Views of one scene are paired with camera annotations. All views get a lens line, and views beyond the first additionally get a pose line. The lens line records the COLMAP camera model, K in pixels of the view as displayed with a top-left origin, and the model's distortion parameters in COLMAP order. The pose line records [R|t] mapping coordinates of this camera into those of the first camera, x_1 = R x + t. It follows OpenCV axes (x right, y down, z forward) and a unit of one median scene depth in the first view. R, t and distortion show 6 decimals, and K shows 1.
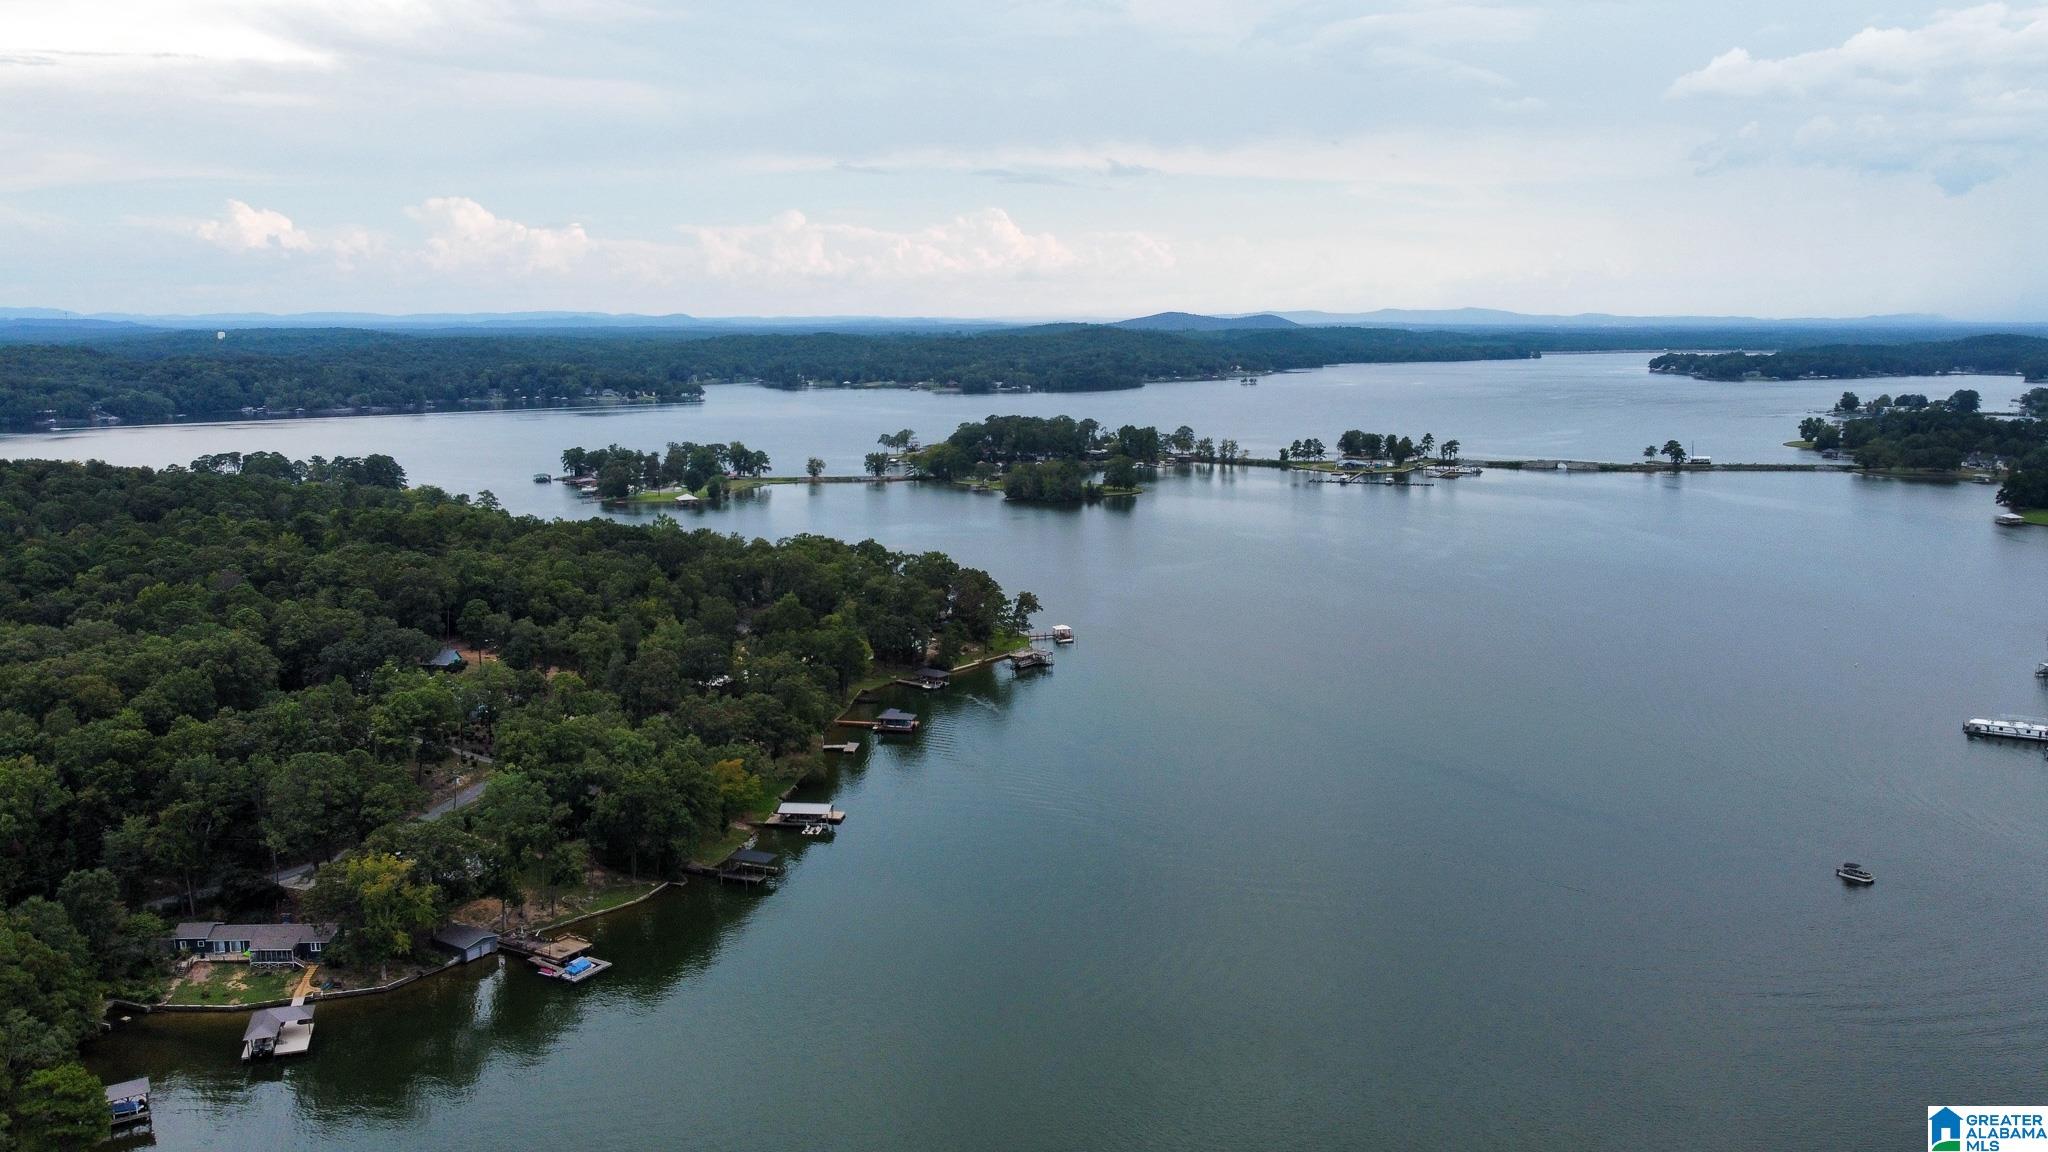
lens RADIAL K [[1565.5, 0, 1024.0], [0, 1565.5, 576.0], [0, 0, 1]] dist [-0.008018, 0.004924]
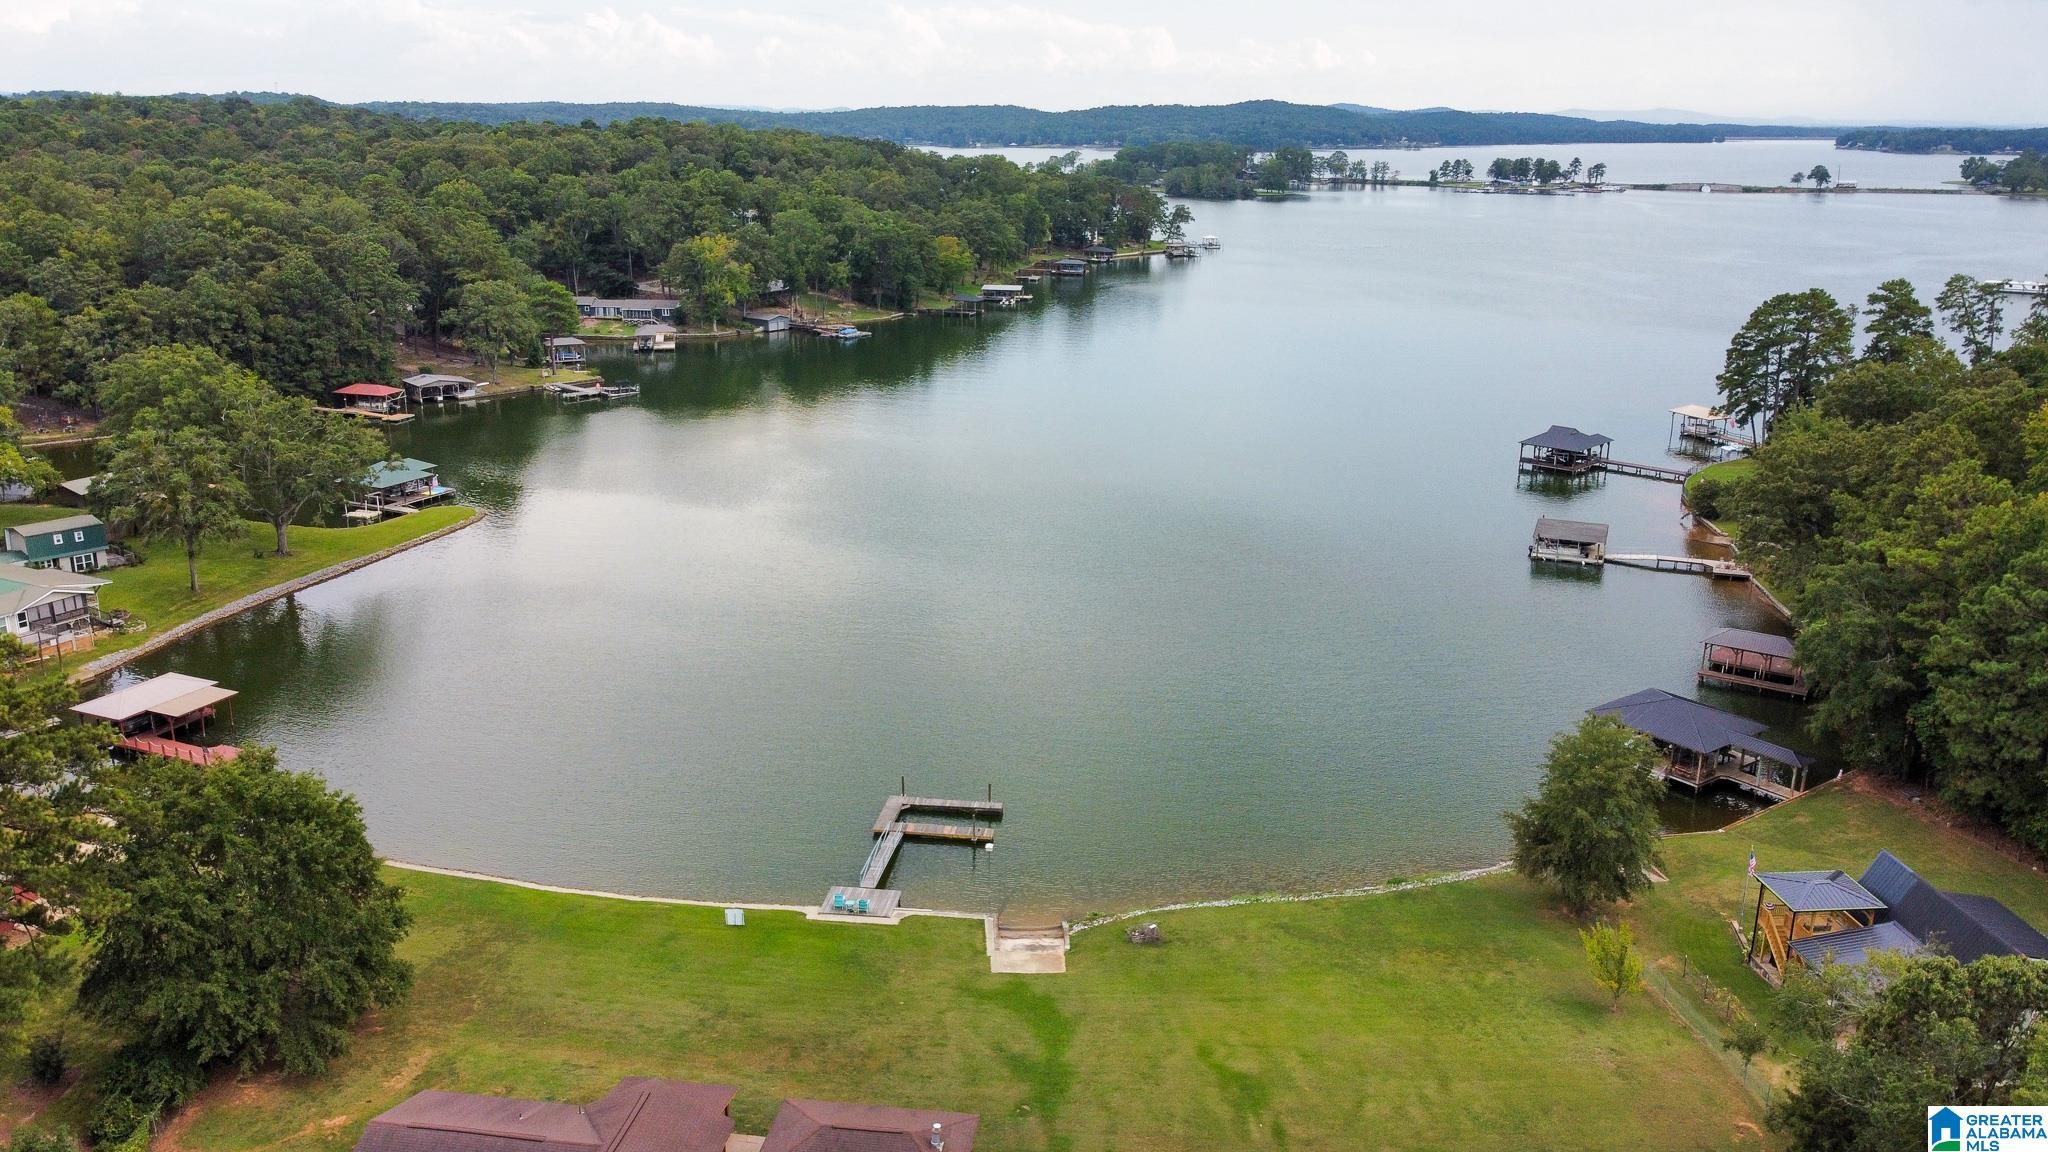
lens RADIAL K [[1565.5, 0, 1024.0], [0, 1565.5, 576.0], [0, 0, 1]] dist [-0.008018, 0.004924]
pose [[0.994723, 0.040832, -0.094127, 0.003153], [-0.029093, 0.991996, 0.122876, 0.069486], [0.098391, -0.119489, 0.987948, -0.095101]]
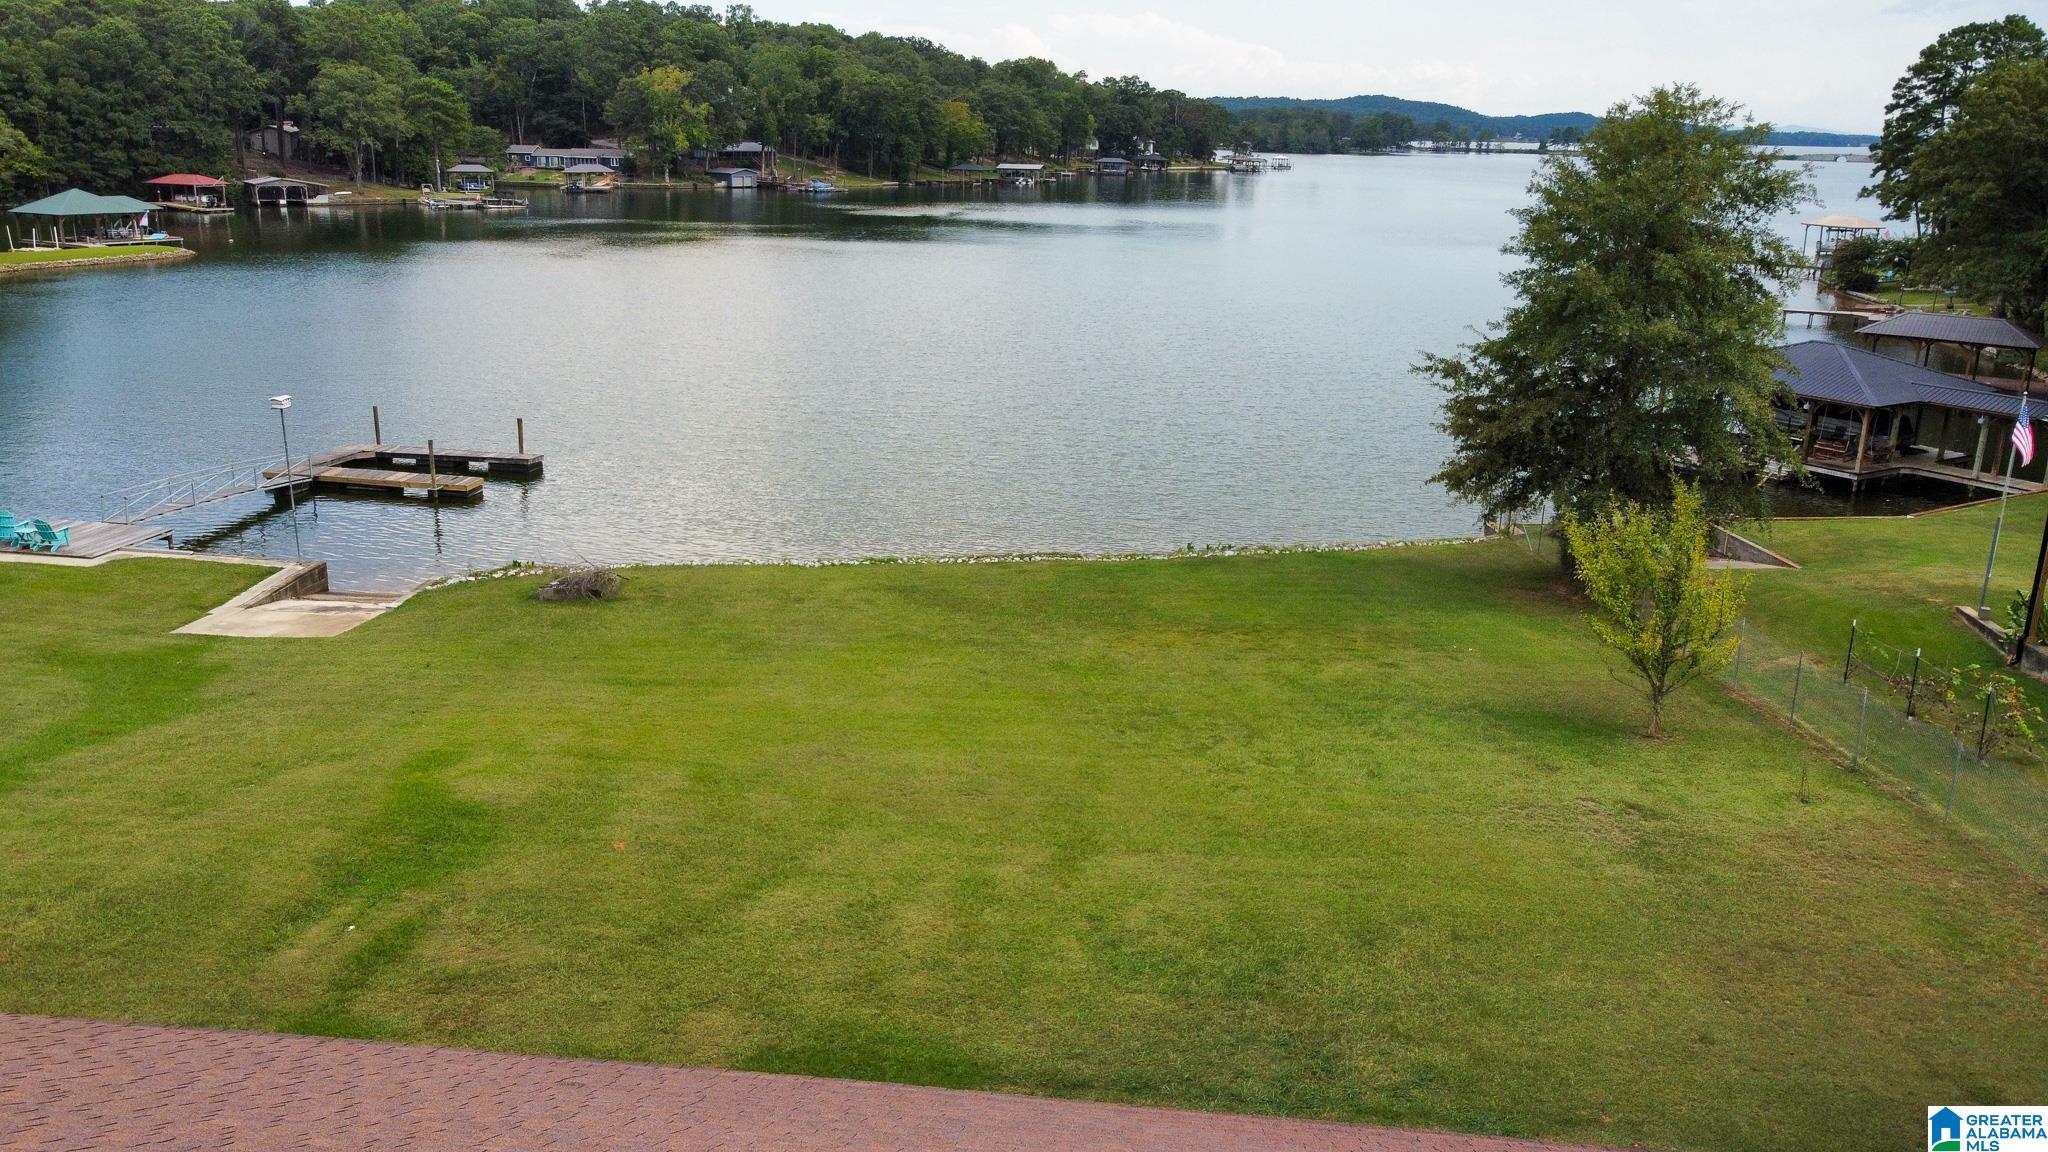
lens RADIAL K [[1565.5, 0, 1024.0], [0, 1565.5, 576.0], [0, 0, 1]] dist [-0.008018, 0.004924]
pose [[0.984992, 0.071996, -0.156866, 0.019478], [-0.053502, 0.991442, 0.119083, 0.094788], [0.164097, -0.108903, 0.980414, -0.045735]]
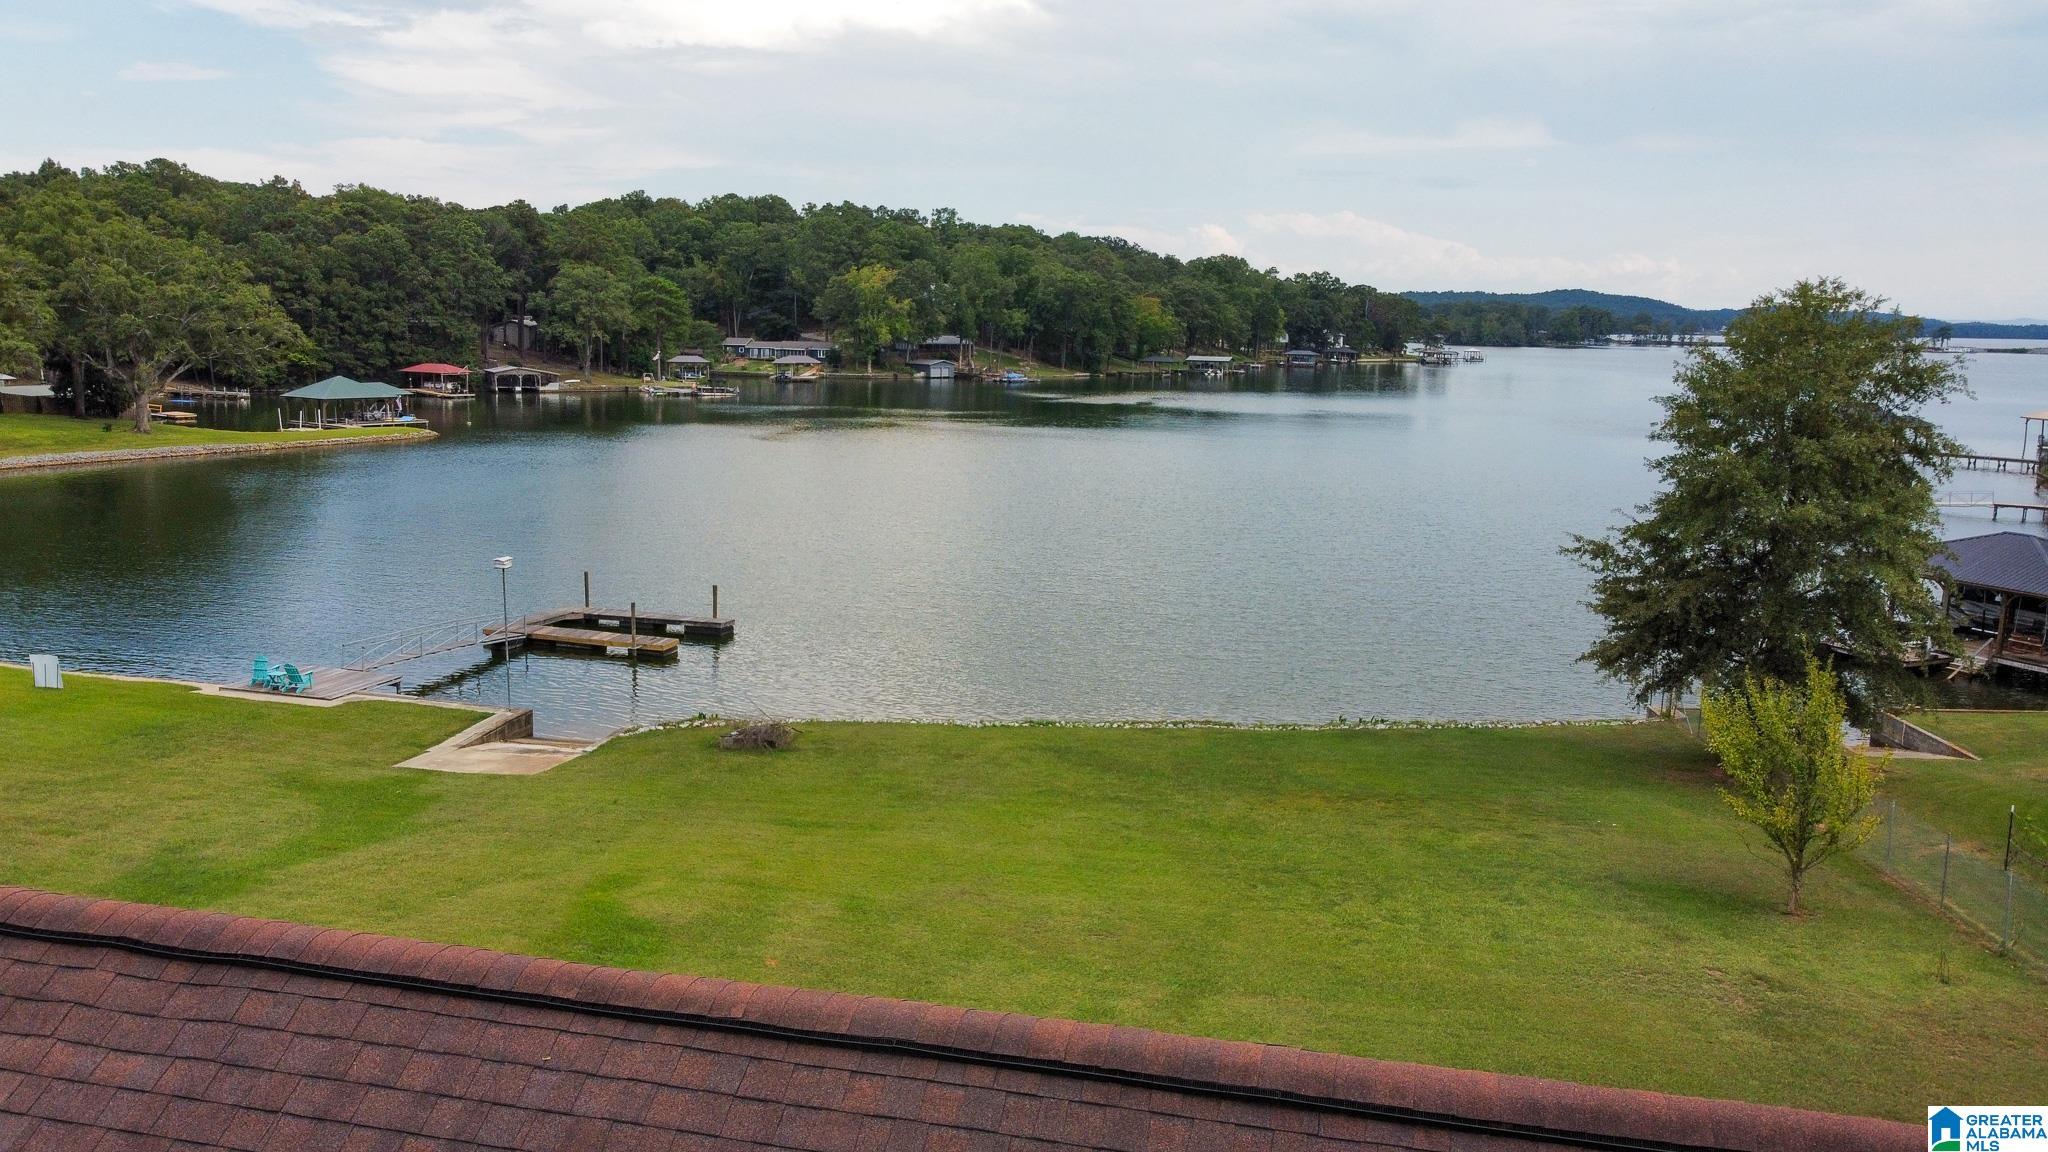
lens RADIAL K [[1565.5, 0, 1024.0], [0, 1565.5, 576.0], [0, 0, 1]] dist [-0.008018, 0.004924]
pose [[0.957008, 0.070800, -0.281286, 0.020722], [-0.071158, 0.997425, 0.008957, 0.095095], [0.281196, 0.011443, 0.959582, -0.047471]]
